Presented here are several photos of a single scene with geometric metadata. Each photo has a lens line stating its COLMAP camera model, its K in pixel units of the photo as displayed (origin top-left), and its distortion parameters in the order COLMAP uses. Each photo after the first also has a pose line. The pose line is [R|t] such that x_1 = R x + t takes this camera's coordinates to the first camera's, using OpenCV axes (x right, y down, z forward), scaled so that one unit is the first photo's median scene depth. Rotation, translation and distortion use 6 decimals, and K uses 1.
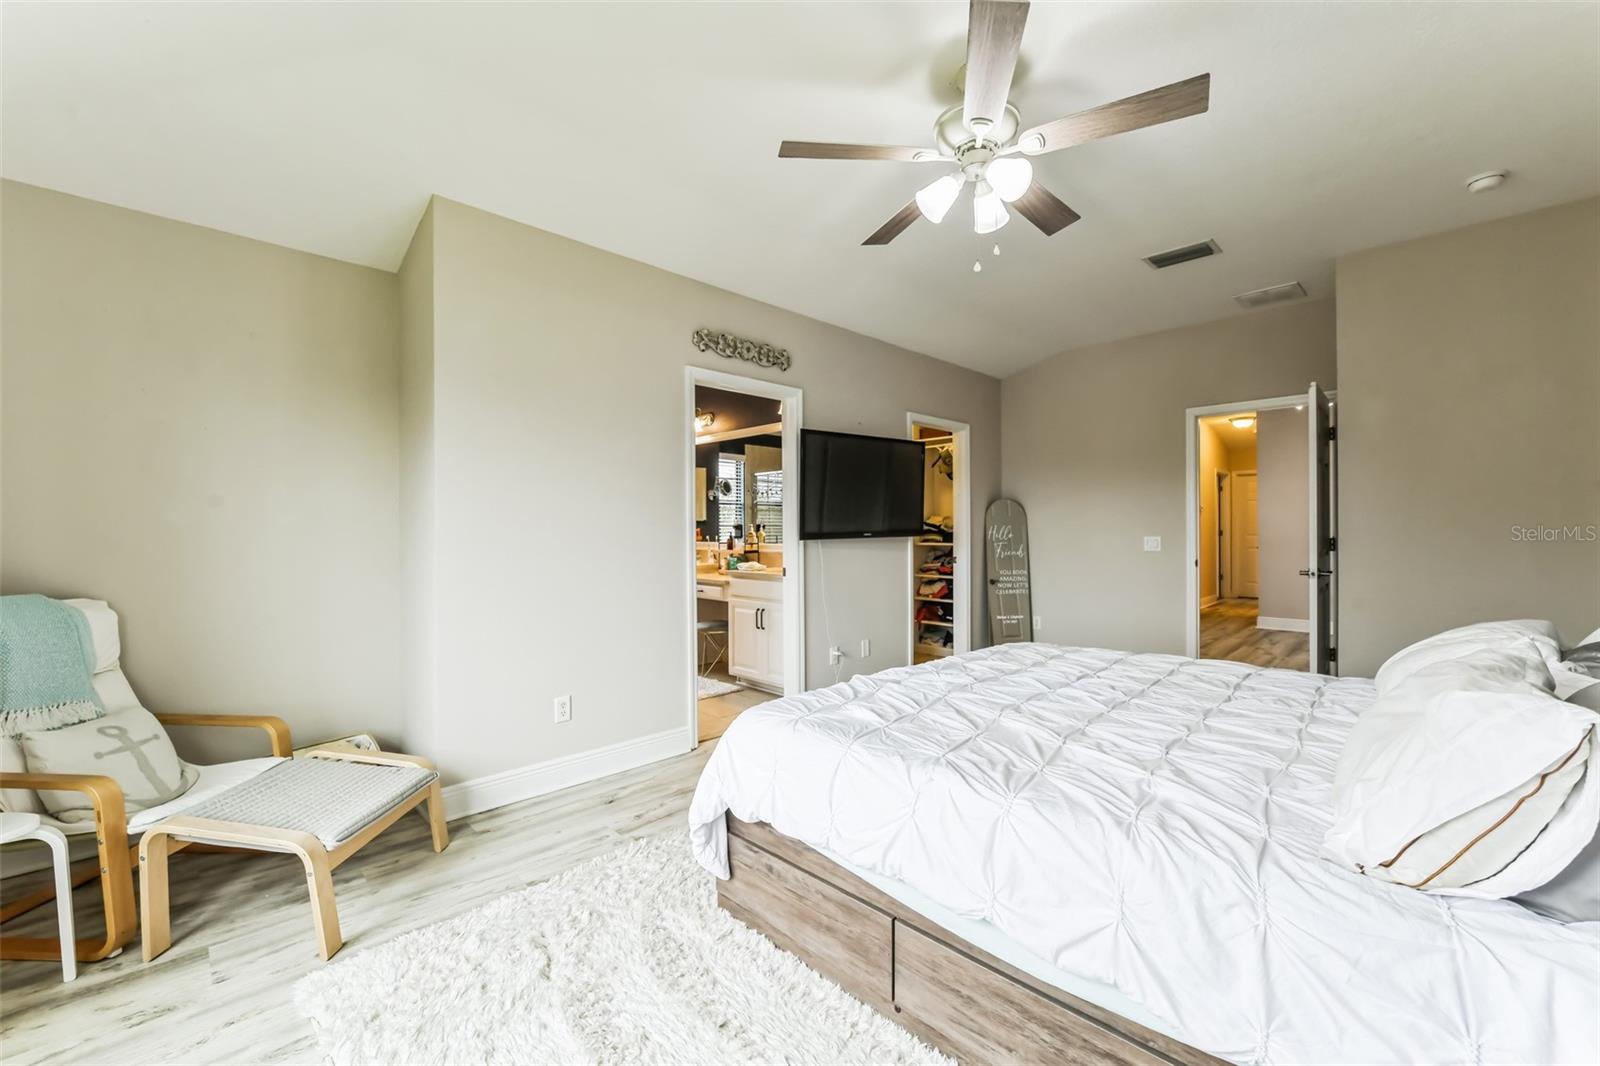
lens RADIAL K [[628.7, 0, 805.0], [0, 628.7, 536.3], [0, 0, 1]] dist [-0.000305, -0.001460]
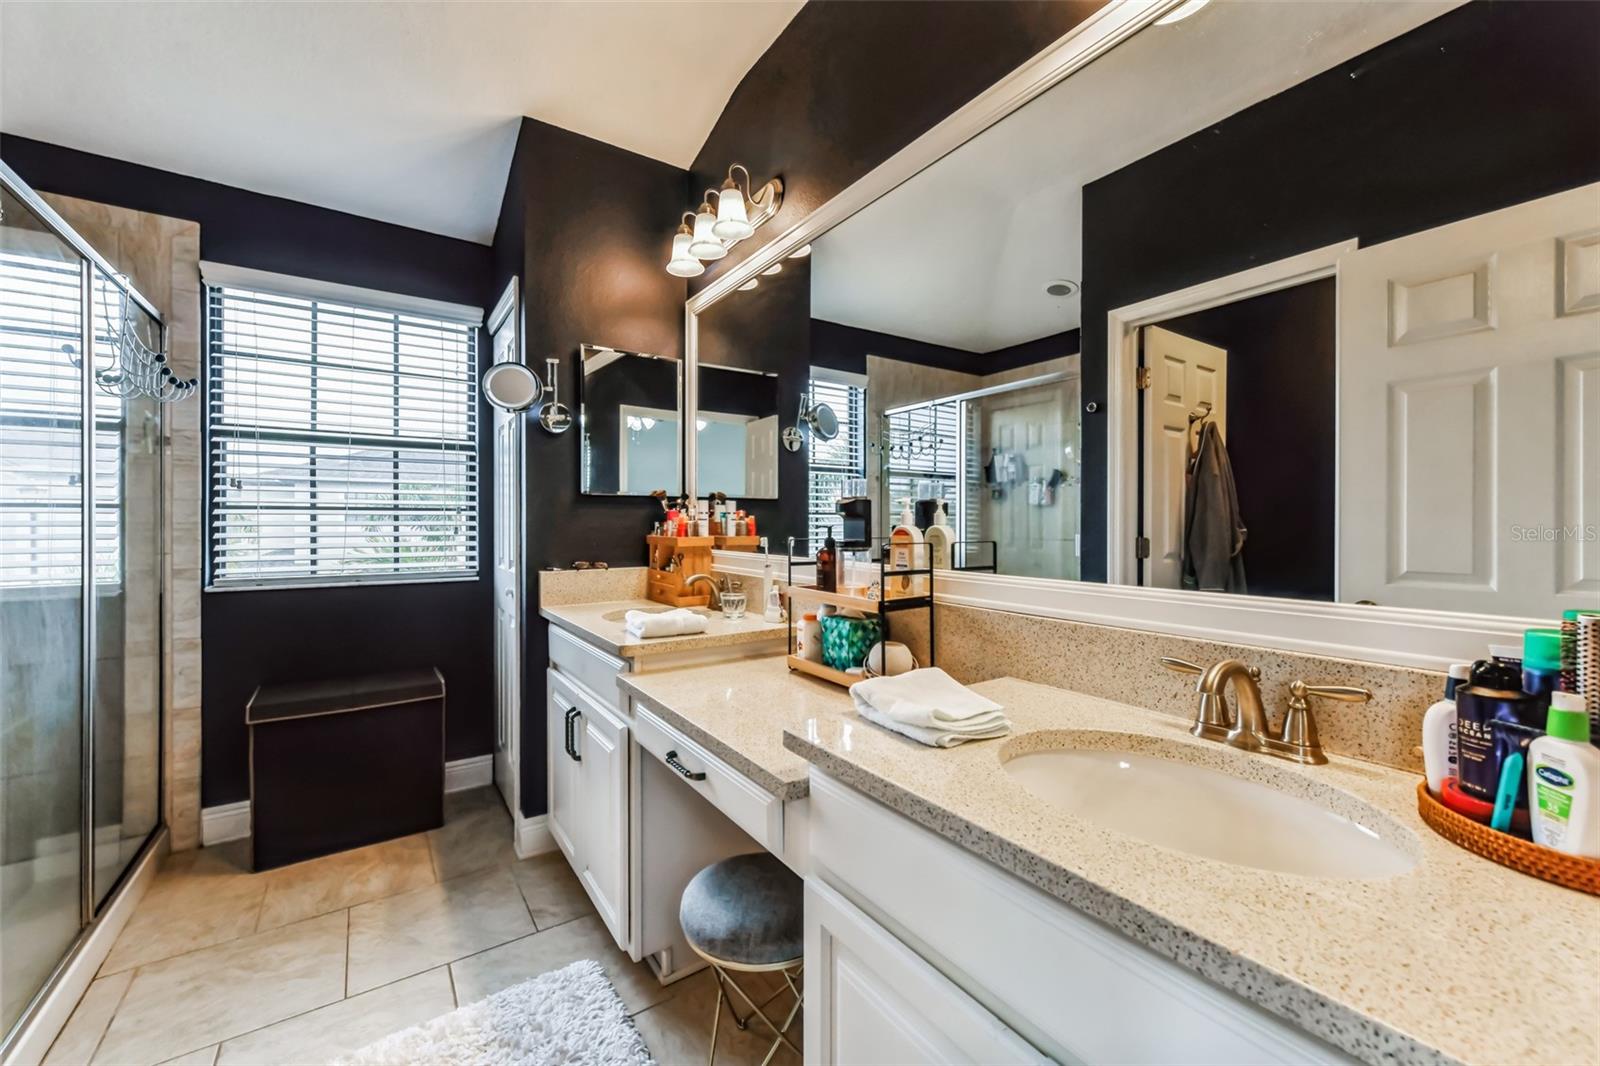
lens RADIAL K [[628.7, 0, 799.0], [0, 628.7, 526.9], [0, 0, 1]] dist [-0.000305, -0.001460]
pose [[0.982475, 0.004747, -0.186333, -0.075991], [-0.005551, 0.999977, -0.003798, -0.005277], [0.186311, 0.004766, 0.982479, 0.694807]]
